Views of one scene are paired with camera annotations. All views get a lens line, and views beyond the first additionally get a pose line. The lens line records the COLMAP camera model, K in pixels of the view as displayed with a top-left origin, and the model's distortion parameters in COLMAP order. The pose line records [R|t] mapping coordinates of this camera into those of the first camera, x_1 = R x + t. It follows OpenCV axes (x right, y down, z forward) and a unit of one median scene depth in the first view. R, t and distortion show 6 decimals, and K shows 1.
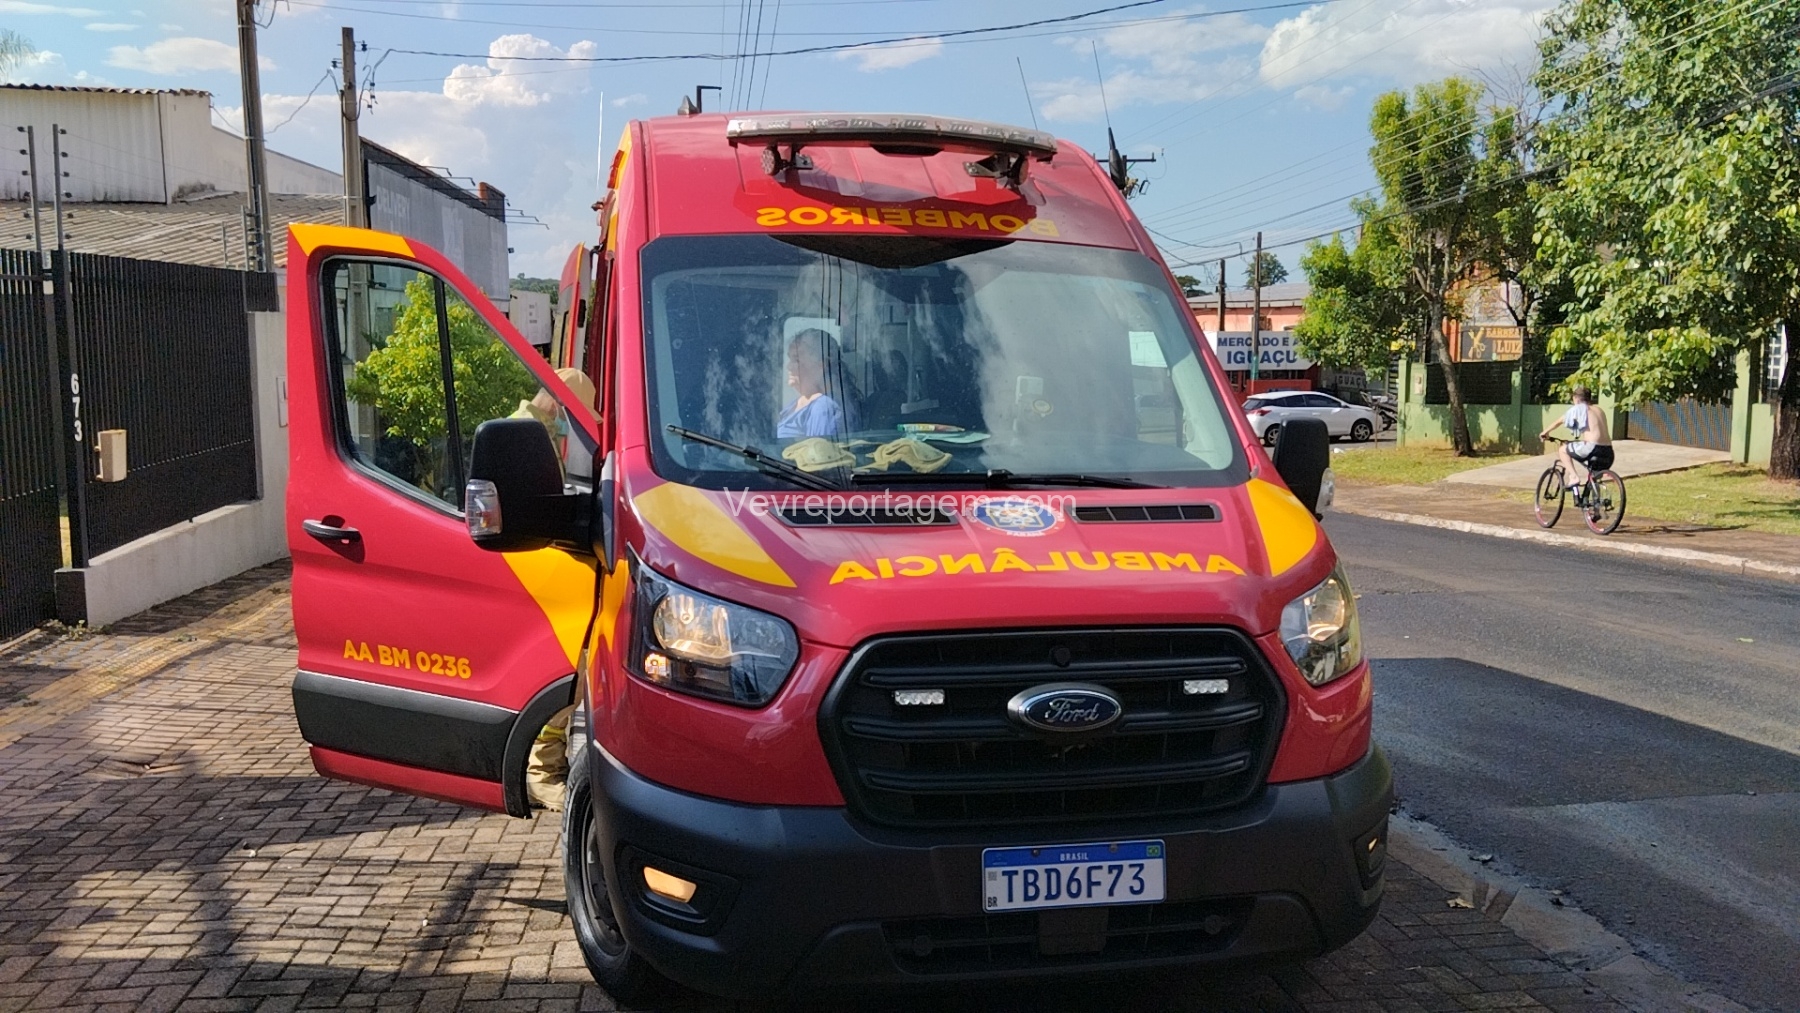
lens RADIAL K [[1462.3, 0, 900.0], [0, 1462.3, 506.5], [0, 0, 1]] dist [0.105012, -0.187614]
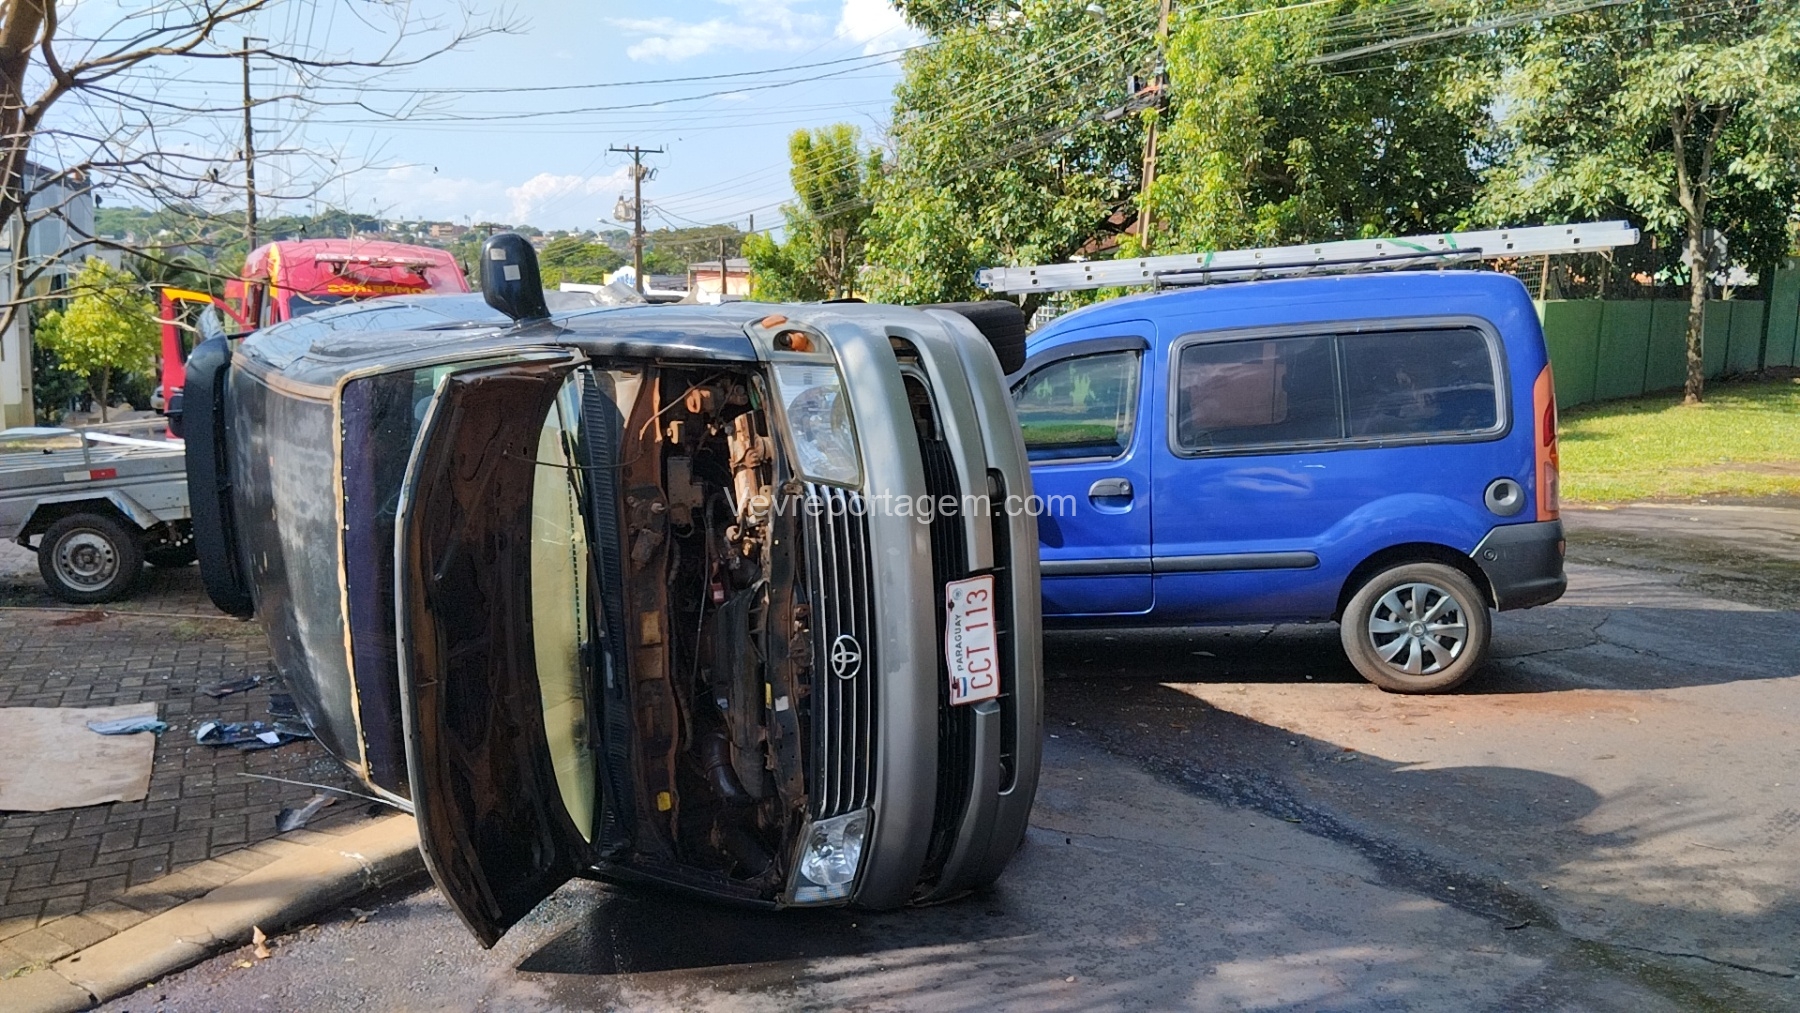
lens RADIAL K [[1483.5, 0, 900.0], [0, 1483.5, 506.5], [0, 0, 1]] dist [0.105563, -0.213834]
pose [[0.962400, -0.019705, 0.270921, 0.229431], [0.010732, 0.999345, 0.034564, 0.183067], [-0.271425, -0.030357, 0.961981, -2.687077]]
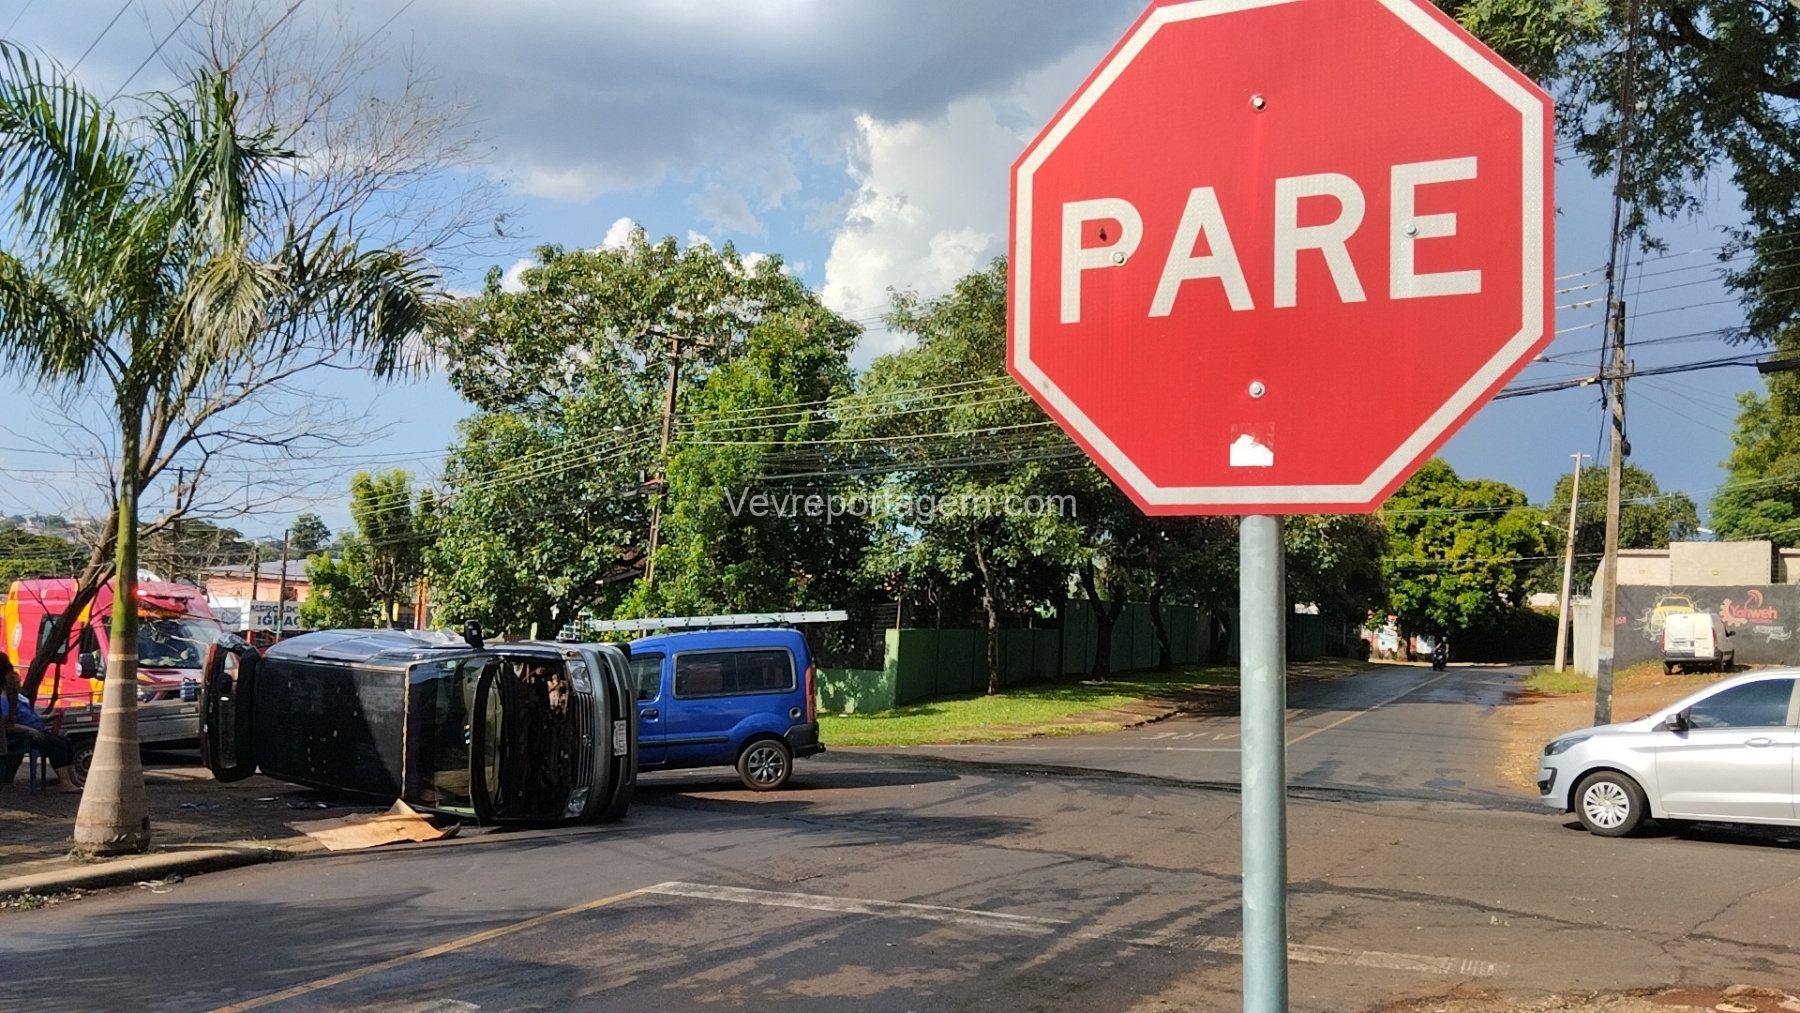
lens RADIAL K [[1499.9, 0, 900.0], [0, 1499.9, 506.5], [0, 0, 1]] dist [0.118369, -0.210064]
pose [[0.819682, 0.077337, 0.567575, -1.015582], [0.019447, 0.986516, -0.162506, 0.362145], [-0.572489, 0.144241, 0.807125, -5.158694]]
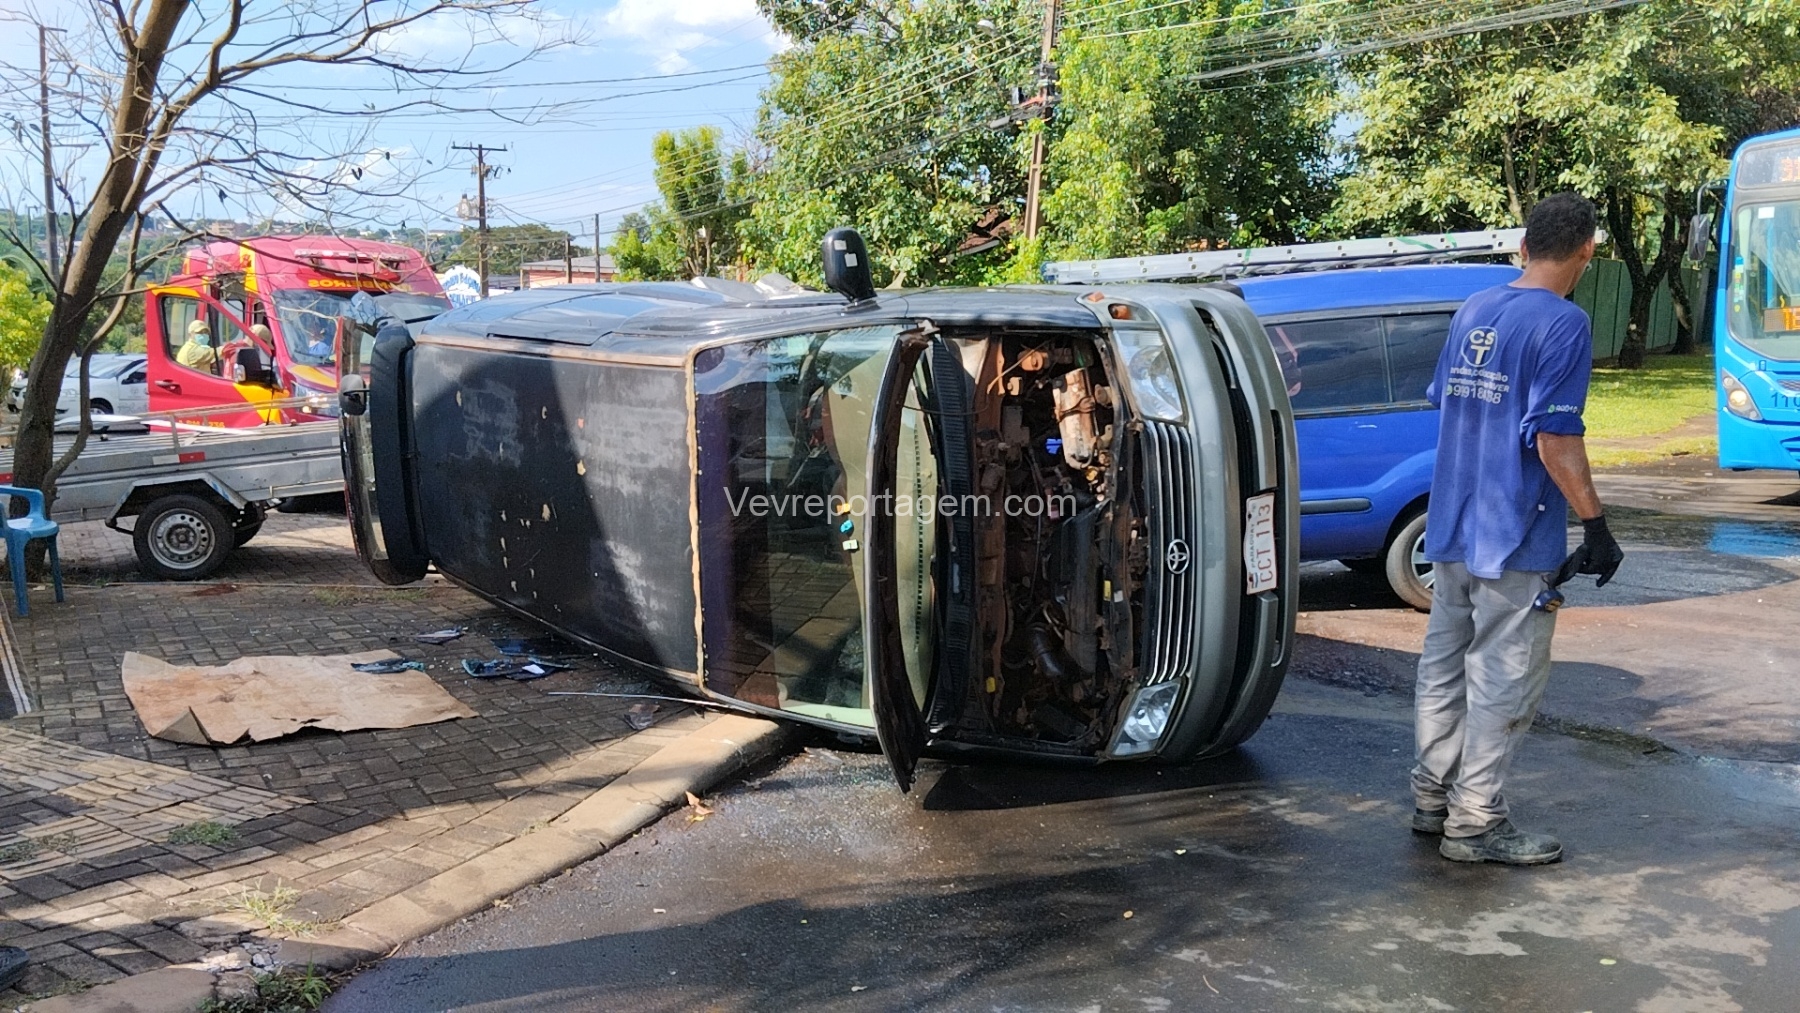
lens RADIAL K [[1478.8, 0, 900.0], [0, 1478.8, 506.5], [0, 0, 1]] dist [0.100366, -0.202192]
pose [[0.918665, -0.036377, 0.393359, -0.244547], [0.024204, 0.999064, 0.035864, 0.221678], [-0.394296, -0.023426, 0.918685, -2.799473]]
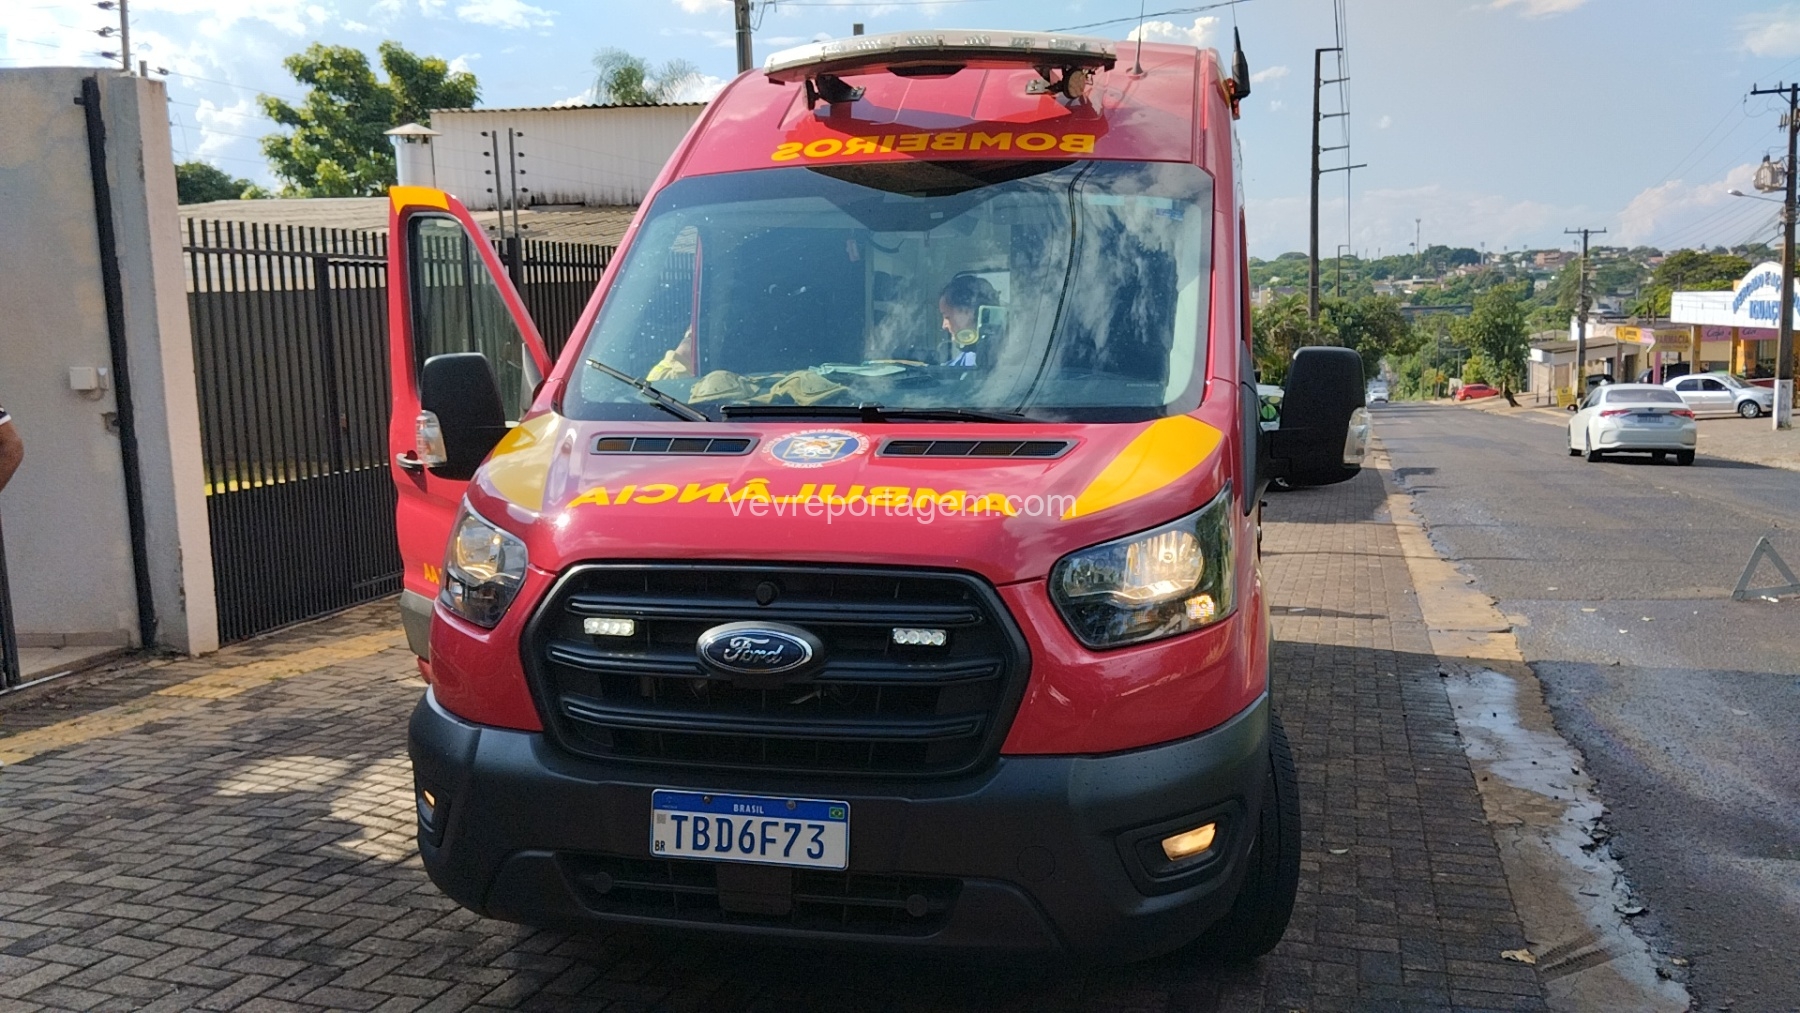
lens RADIAL K [[1478.8, 0, 900.0], [0, 1478.8, 506.5], [0, 0, 1]] dist [0.100366, -0.202192]
pose [[0.911283, 0.029340, -0.410735, 0.459007], [-0.024943, 0.999560, 0.016063, 0.024486], [0.411025, -0.004393, 0.911613, 0.150204]]
